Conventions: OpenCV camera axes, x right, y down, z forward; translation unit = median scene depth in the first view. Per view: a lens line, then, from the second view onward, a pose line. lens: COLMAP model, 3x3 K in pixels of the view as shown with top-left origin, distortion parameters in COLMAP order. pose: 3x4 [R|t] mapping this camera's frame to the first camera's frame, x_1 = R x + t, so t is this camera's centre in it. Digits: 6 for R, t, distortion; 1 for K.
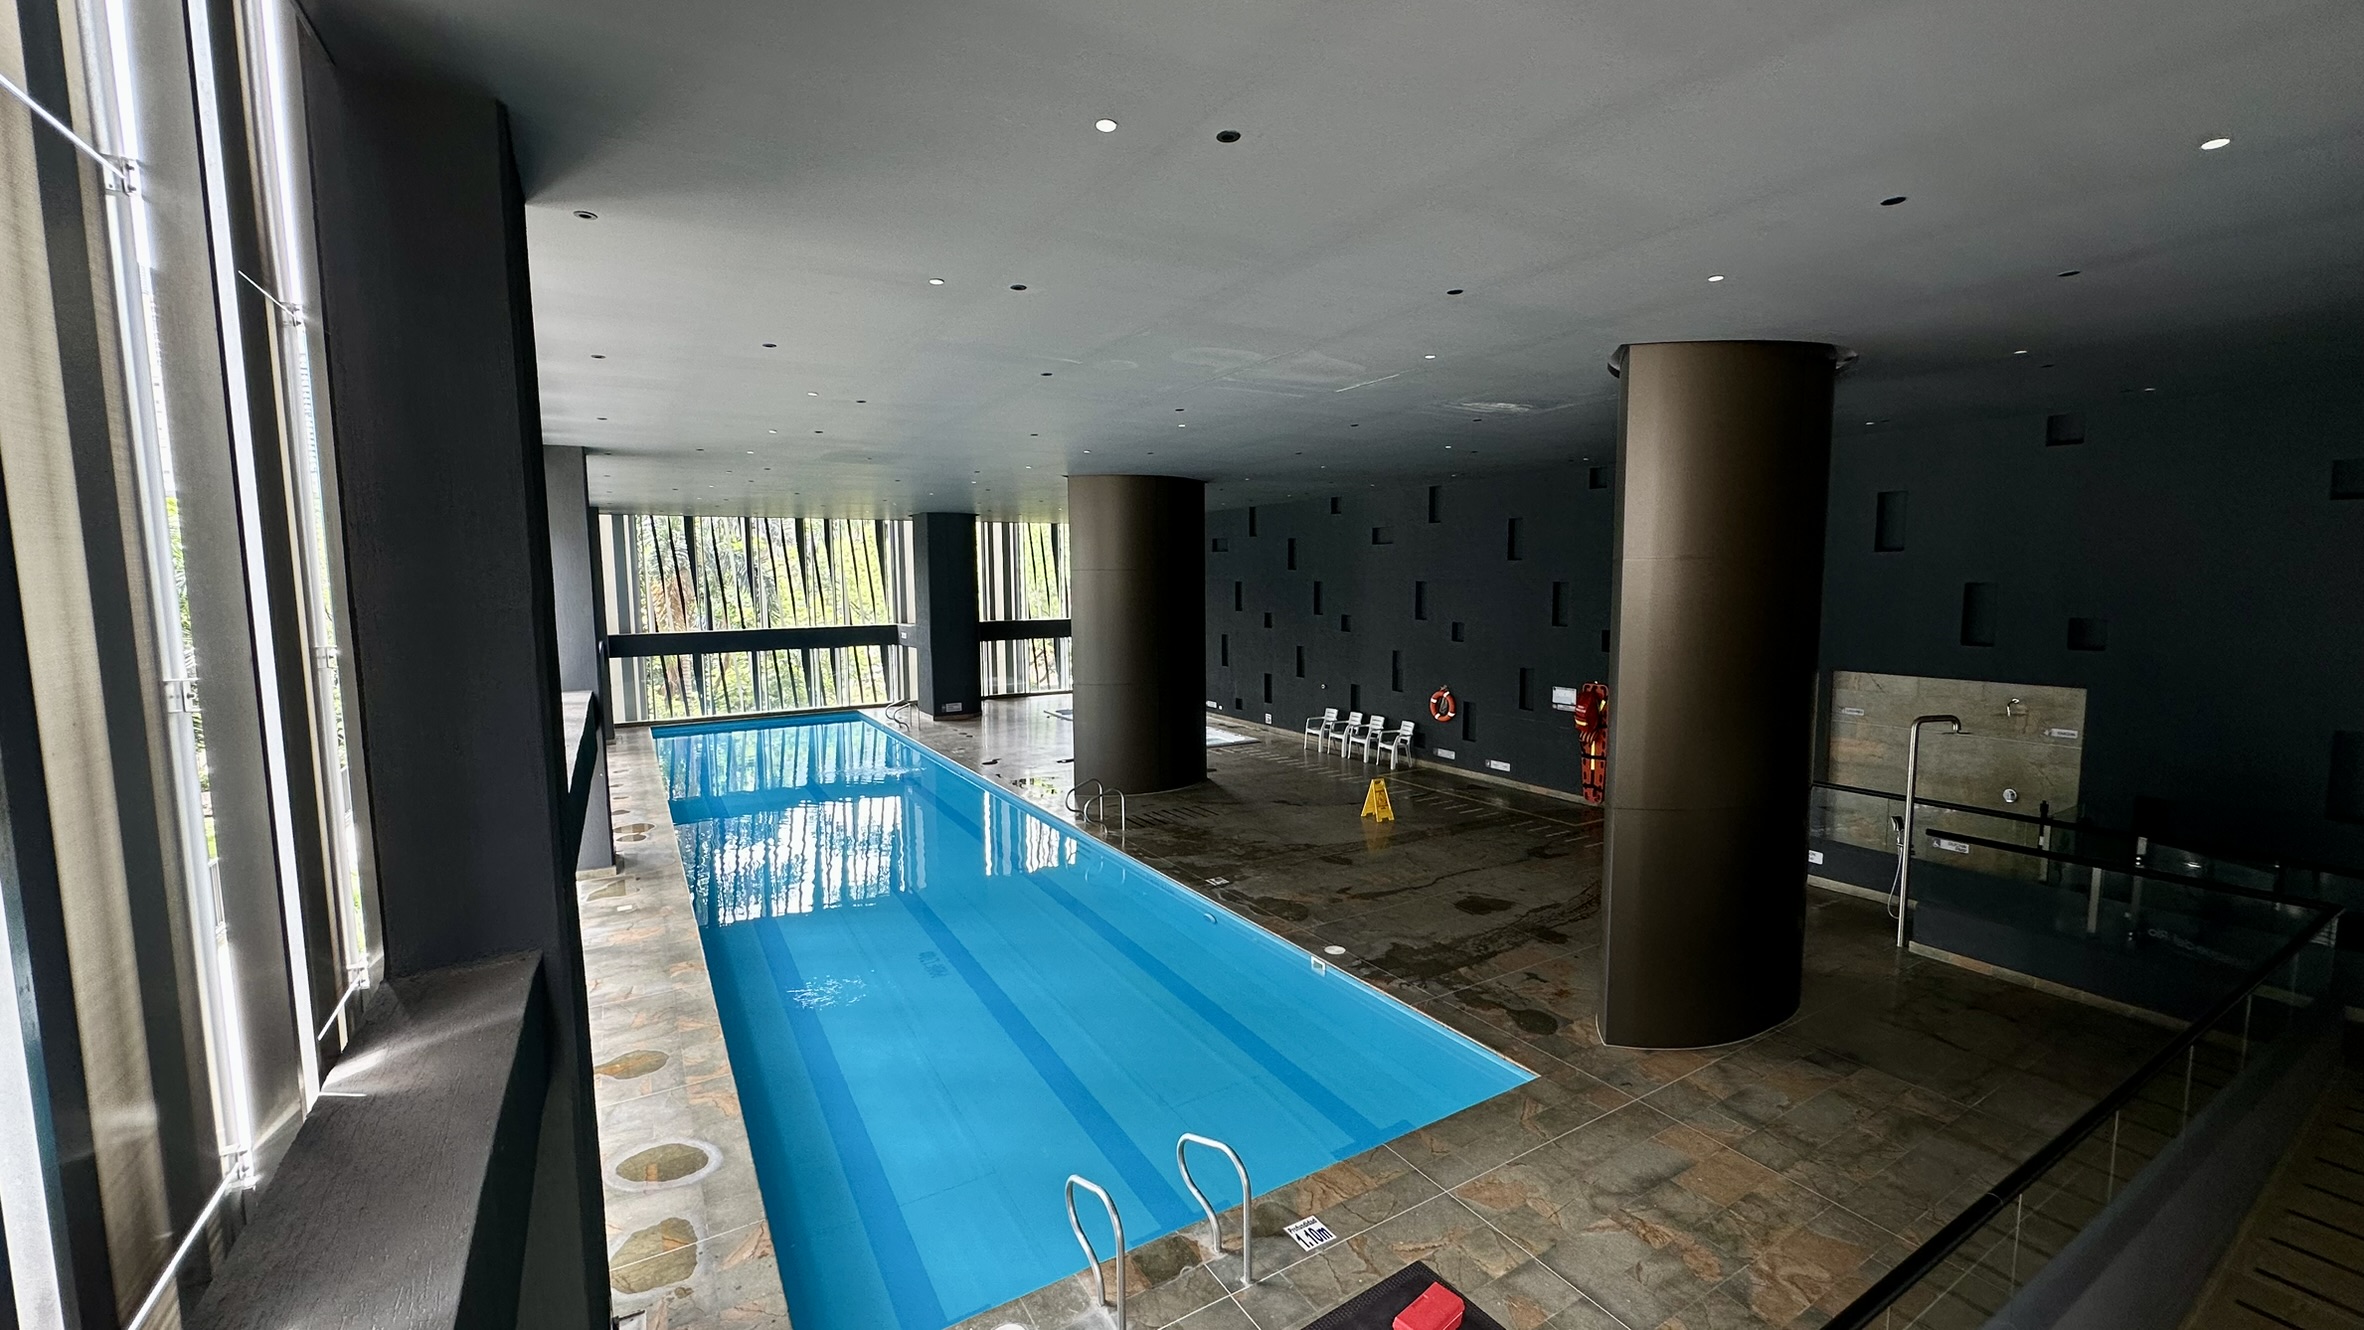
lens RADIAL K [[944.1, 0, 1176.5], [0, 944.1, 666.1], [0, 0, 1]] dist [-0.001149, 0.000851]
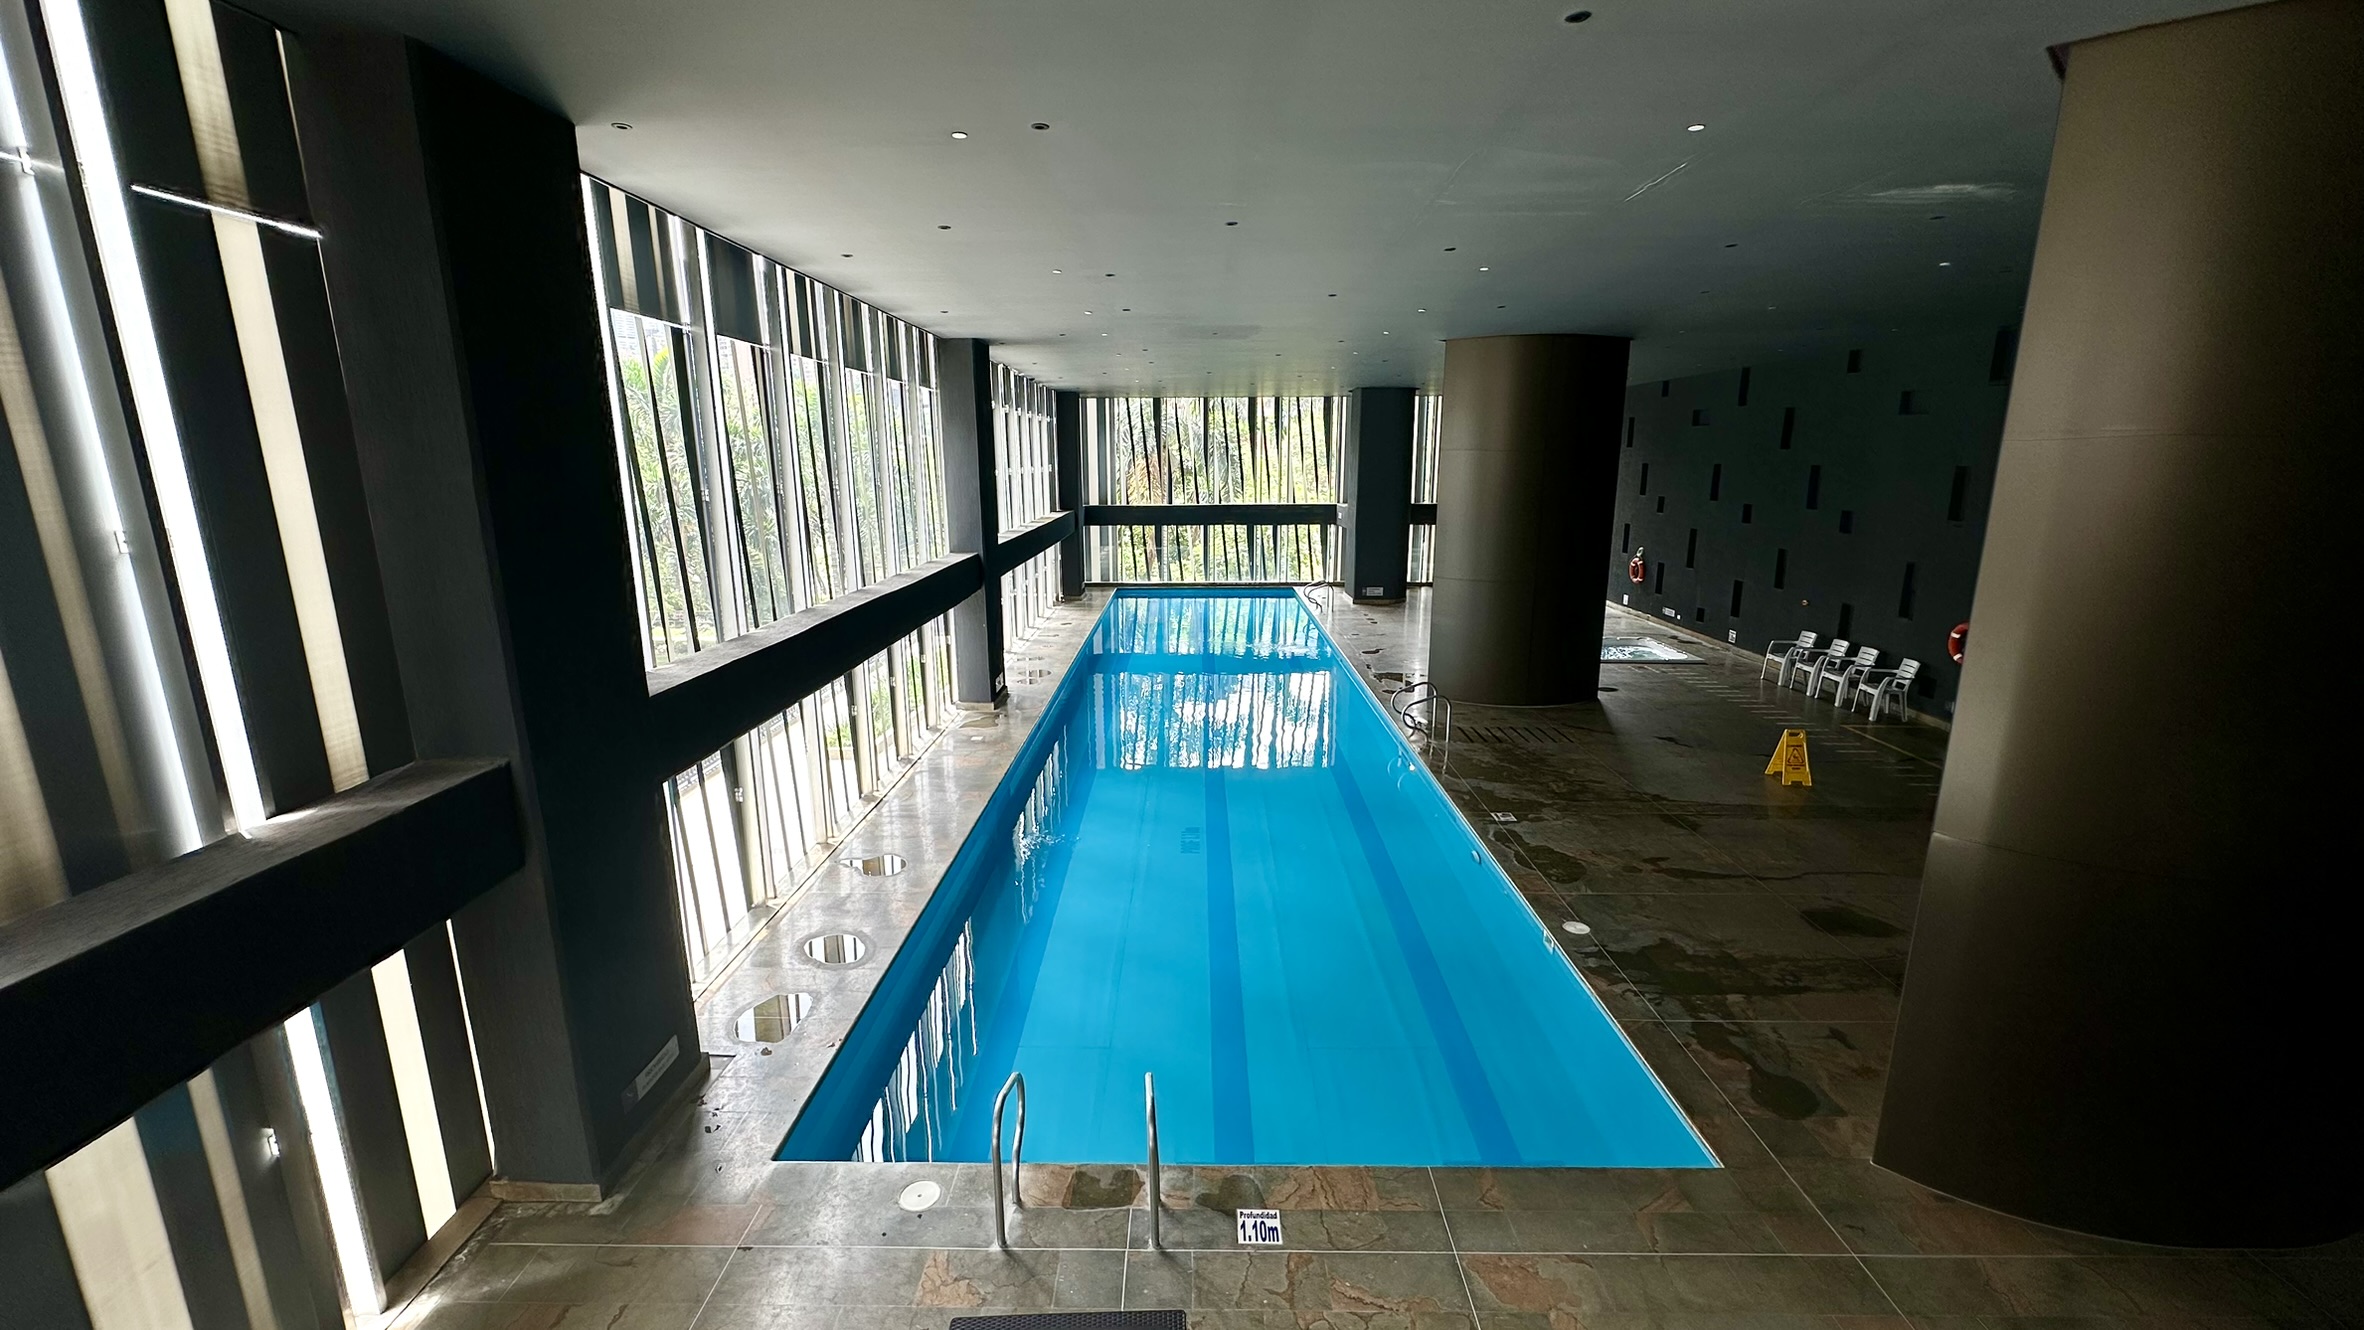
lens RADIAL K [[944.1, 0, 1181.8], [0, 944.1, 662.2], [0, 0, 1]] dist [-0.001149, 0.000851]
pose [[0.850573, 0.117117, -0.512649, 0.144124], [-0.054030, 0.989188, 0.136340, -0.009128], [0.523074, -0.088269, 0.847704, 0.083518]]
